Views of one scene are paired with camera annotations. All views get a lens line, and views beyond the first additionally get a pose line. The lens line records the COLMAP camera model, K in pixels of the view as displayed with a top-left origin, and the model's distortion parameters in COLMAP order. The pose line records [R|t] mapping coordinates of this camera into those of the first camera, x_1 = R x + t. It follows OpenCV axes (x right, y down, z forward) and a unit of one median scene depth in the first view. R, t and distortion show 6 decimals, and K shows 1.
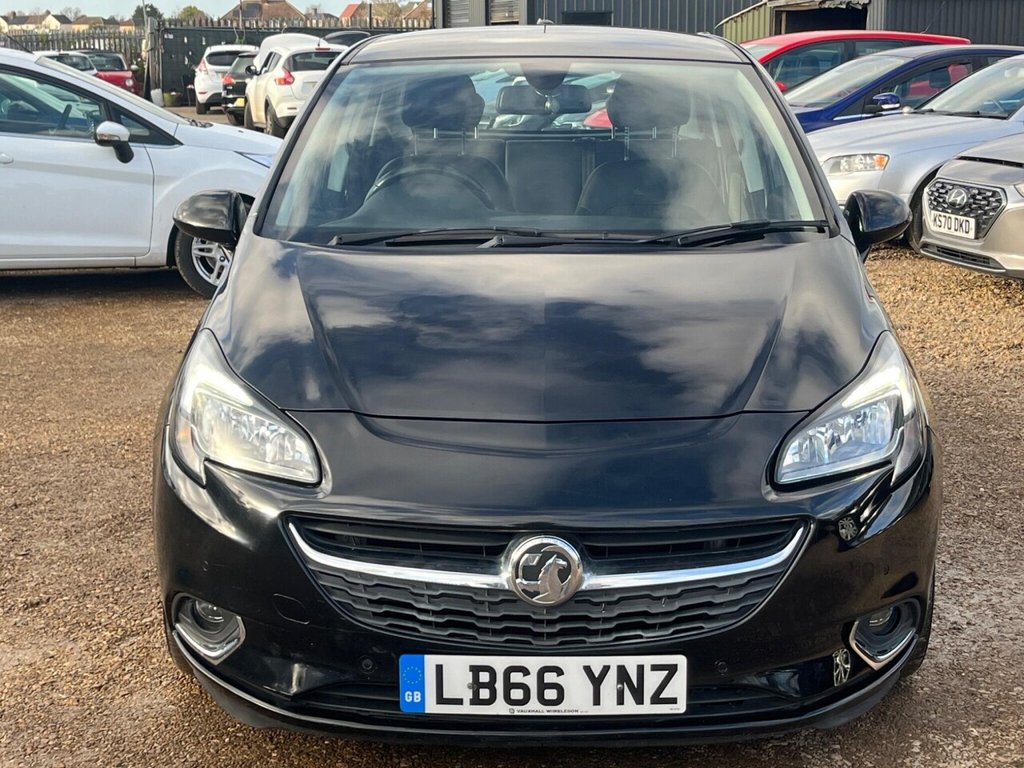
lens RADIAL K [[1473.1, 0, 508.2], [0, 1473.1, 366.1], [0, 0, 1]] dist [0.097481, -0.148990]
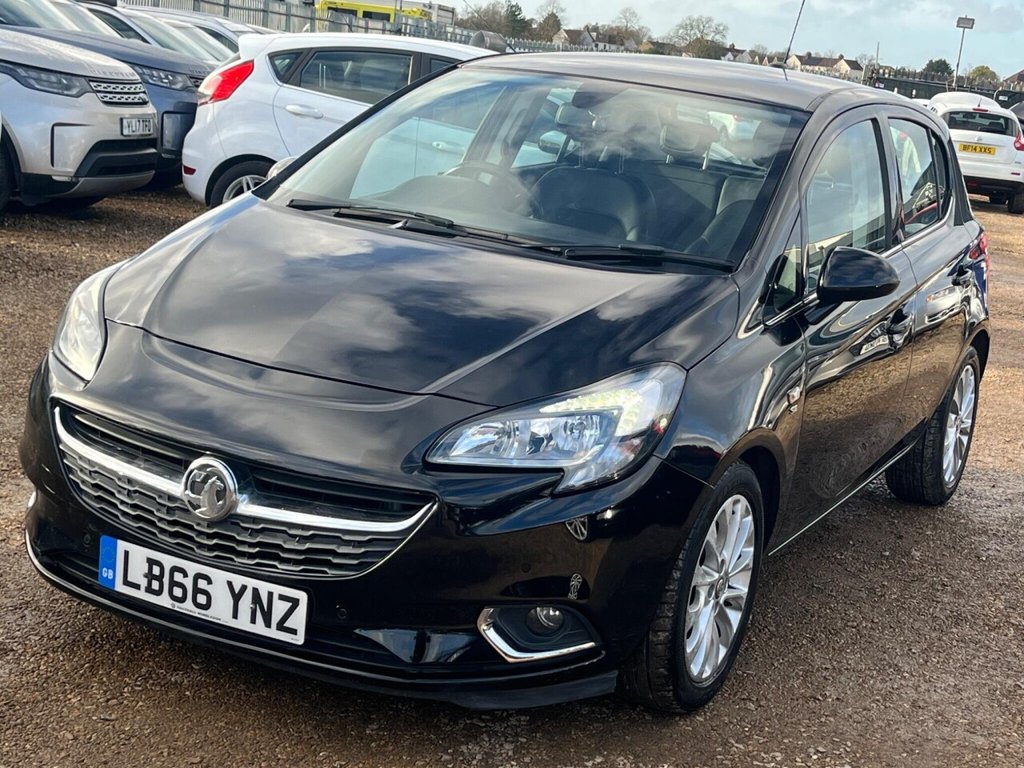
lens RADIAL K [[1473.1, 0, 508.2], [0, 1473.1, 366.1], [0, 0, 1]] dist [0.097481, -0.148990]
pose [[0.903342, 0.184571, -0.387179, 0.647263], [-0.195707, 0.980602, 0.010847, -0.011144], [0.381670, 0.065975, 0.921941, 0.032433]]
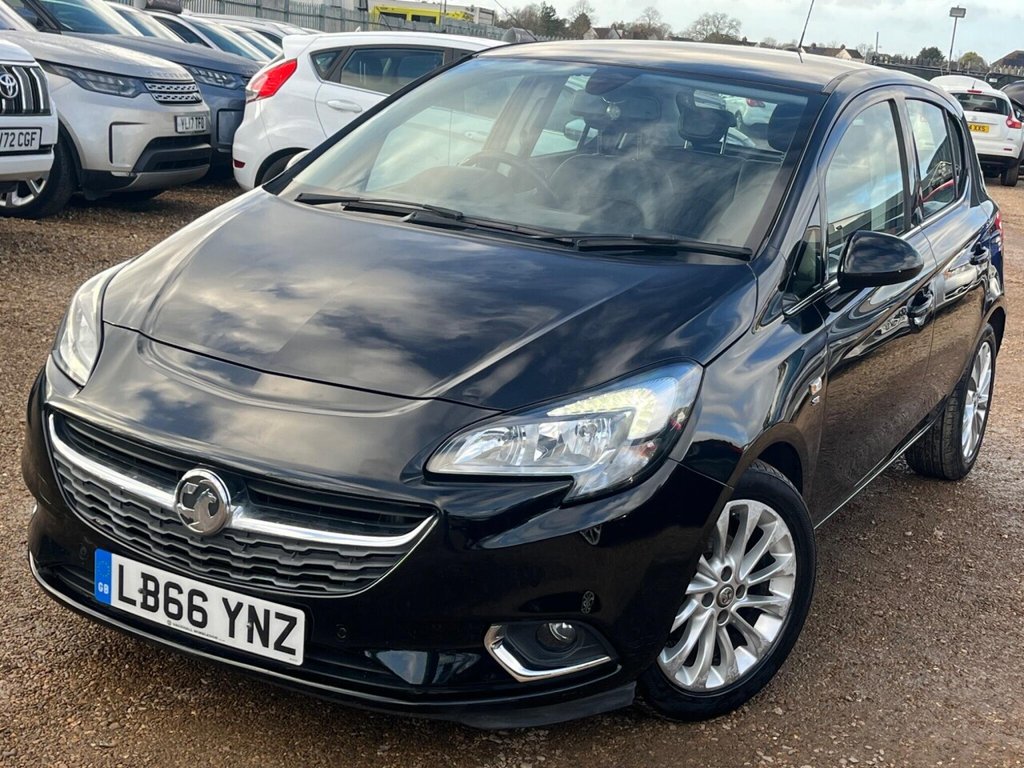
lens RADIAL K [[1334.2, 0, 512.3], [0, 1334.2, 340.1], [0, 0, 1]] dist [0.085888, -0.114943]
pose [[0.895507, 0.171178, -0.410810, 0.604196], [-0.178666, 0.983698, 0.020423, -0.037906], [0.407609, 0.055109, 0.911492, 0.187779]]
